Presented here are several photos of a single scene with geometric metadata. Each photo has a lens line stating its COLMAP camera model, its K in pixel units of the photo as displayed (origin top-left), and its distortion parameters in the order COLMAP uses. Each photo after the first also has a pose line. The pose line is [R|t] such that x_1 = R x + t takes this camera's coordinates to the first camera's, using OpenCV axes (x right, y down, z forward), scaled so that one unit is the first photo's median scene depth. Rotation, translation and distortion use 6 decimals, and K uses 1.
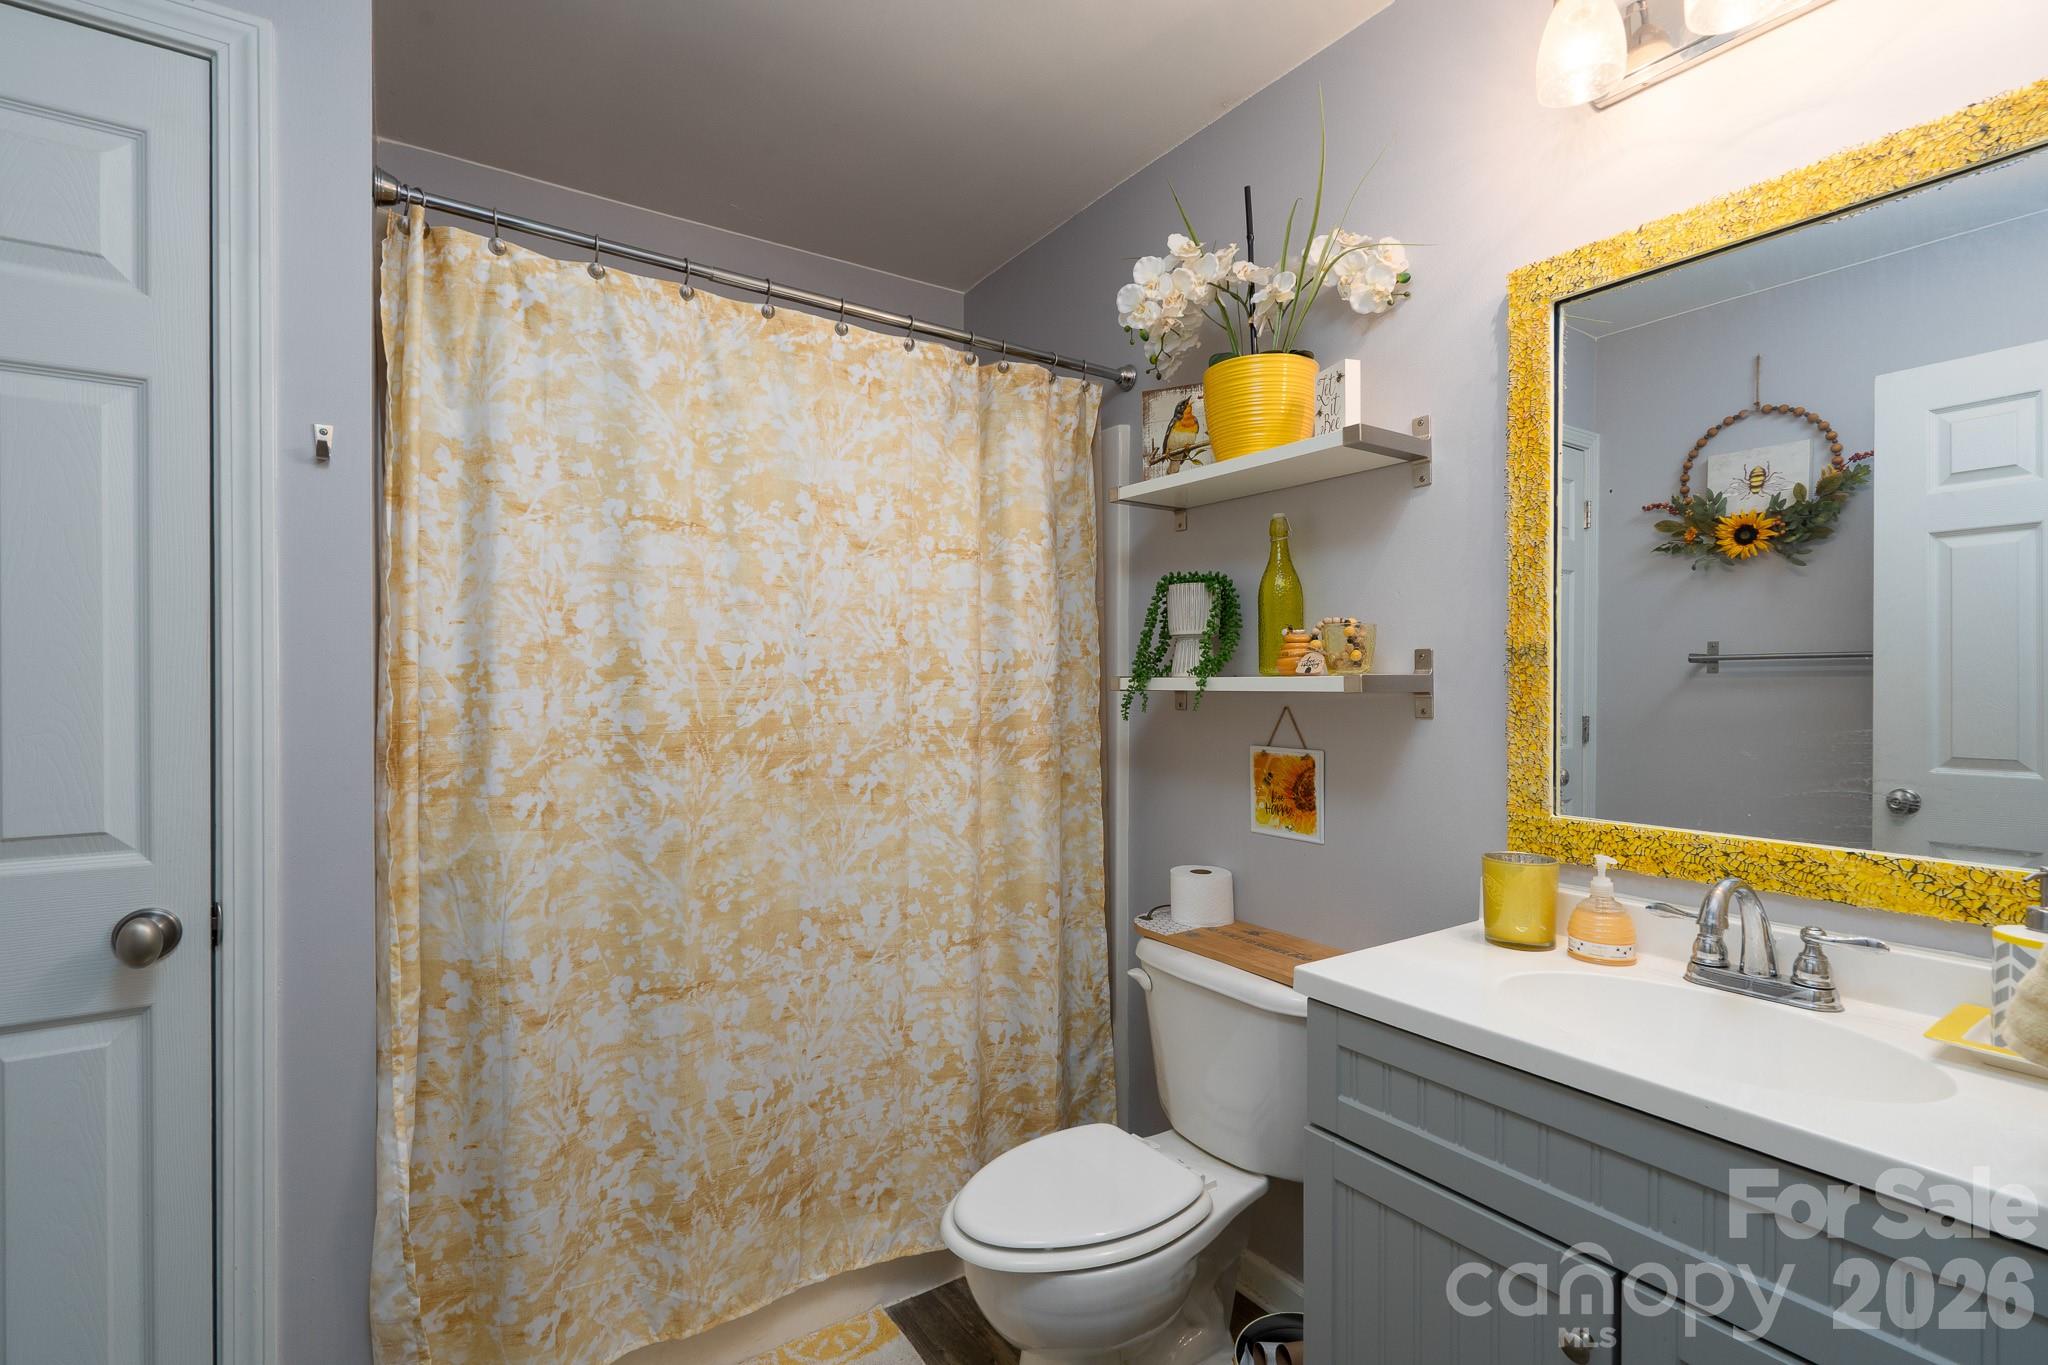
lens RADIAL K [[937.5, 0, 1017.4], [0, 937.5, 684.5], [0, 0, 1]] dist [-0.002265, 0.000018]
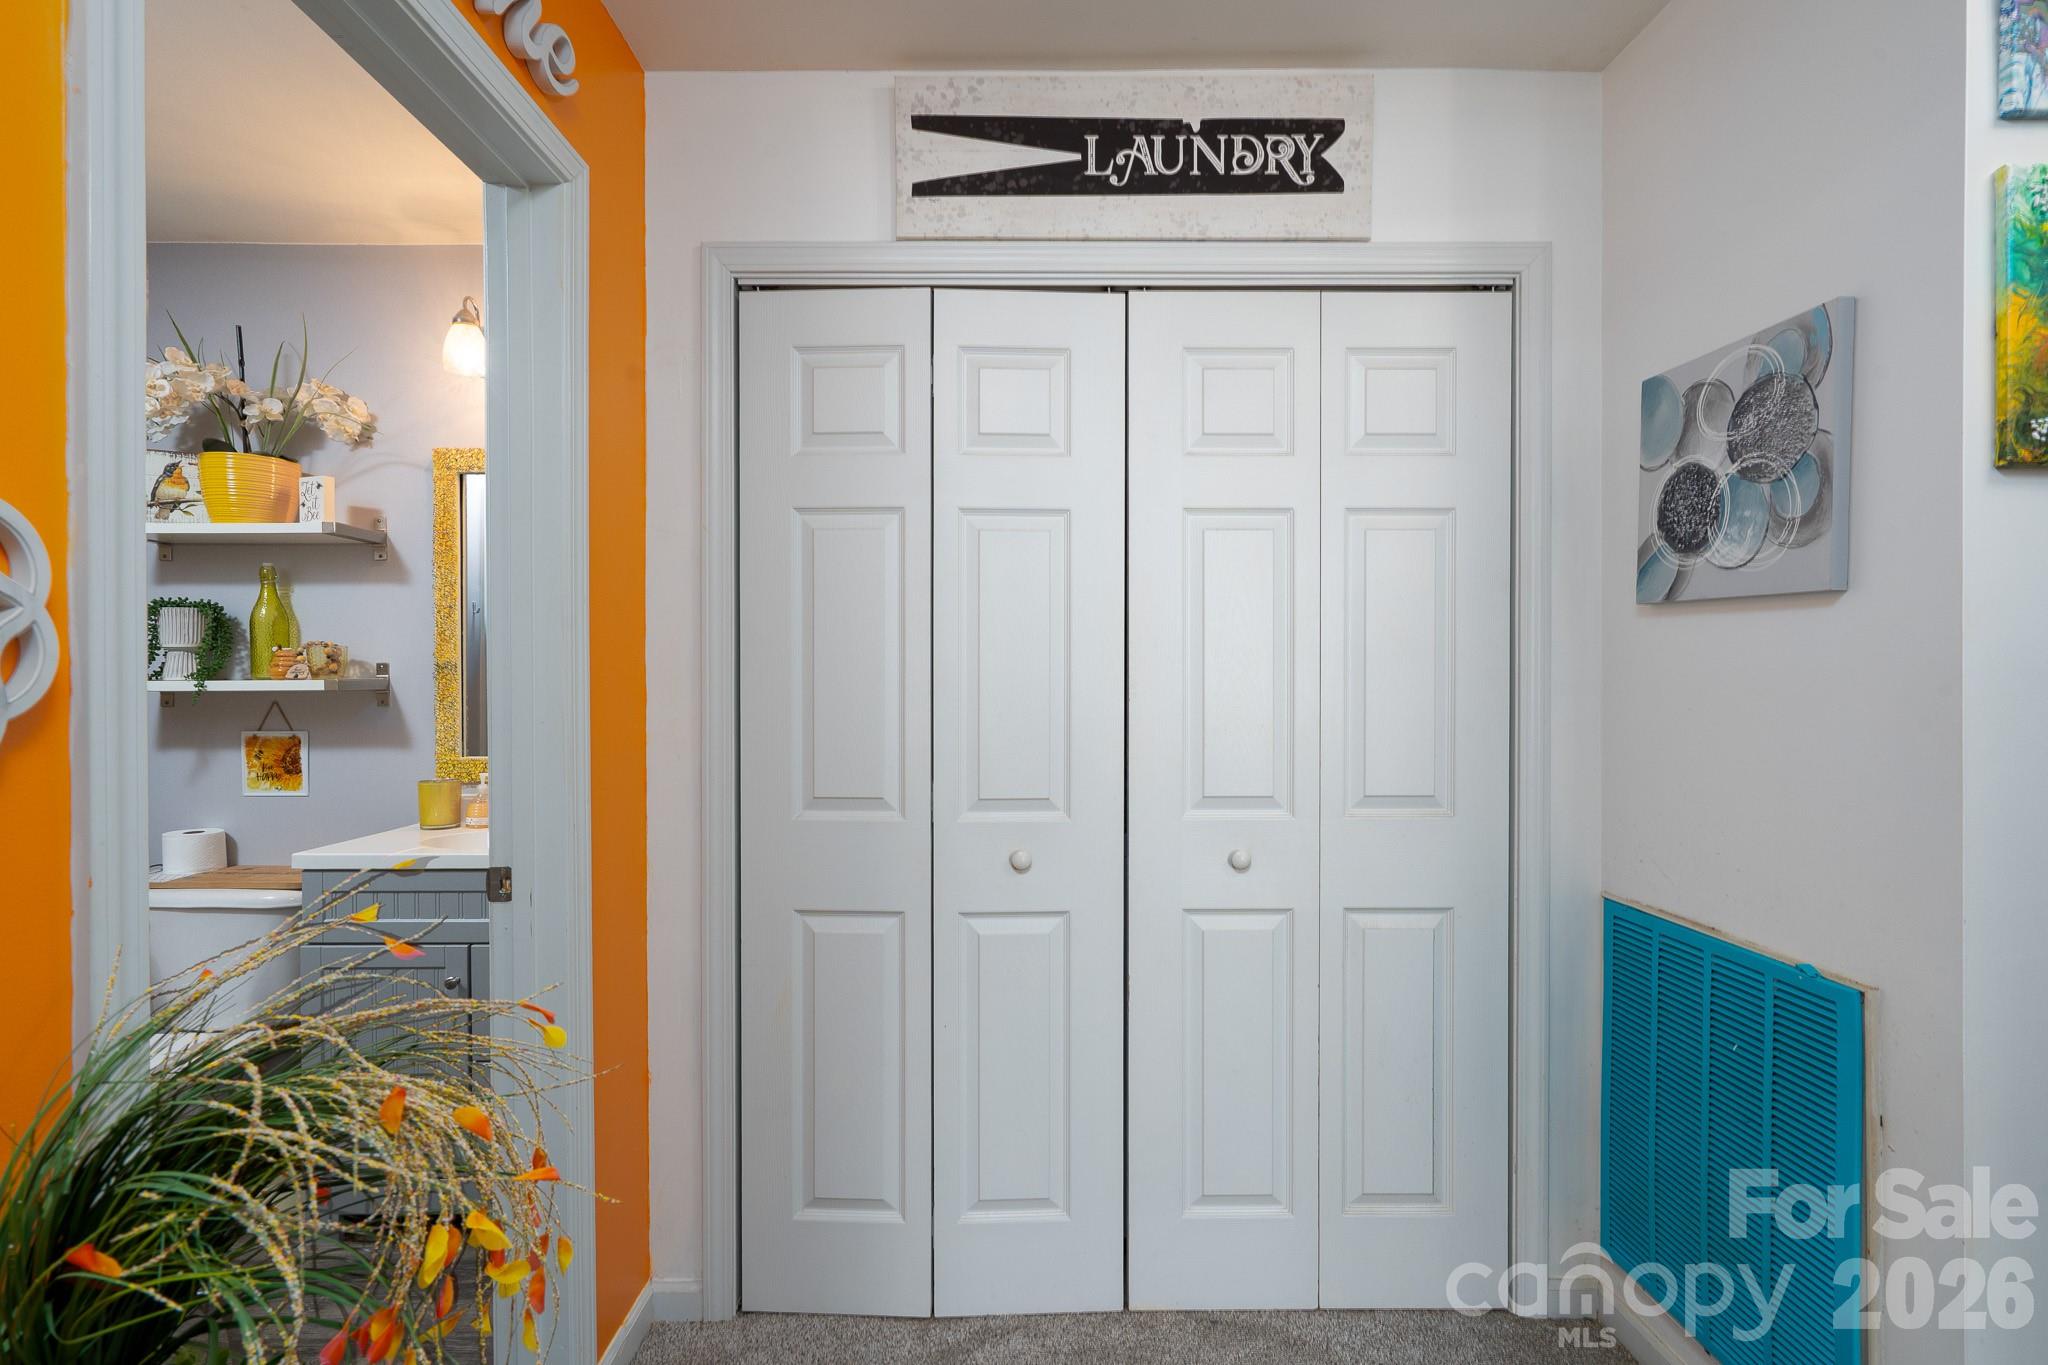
lens RADIAL K [[937.5, 0, 1017.4], [0, 937.5, 684.5], [0, 0, 1]] dist [-0.002265, 0.000018]
pose [[0.556408, -0.005200, 0.830893, -0.260079], [0.007101, 0.999974, 0.001503, 0.003699], [-0.830879, 0.005064, 0.556431, -0.704223]]
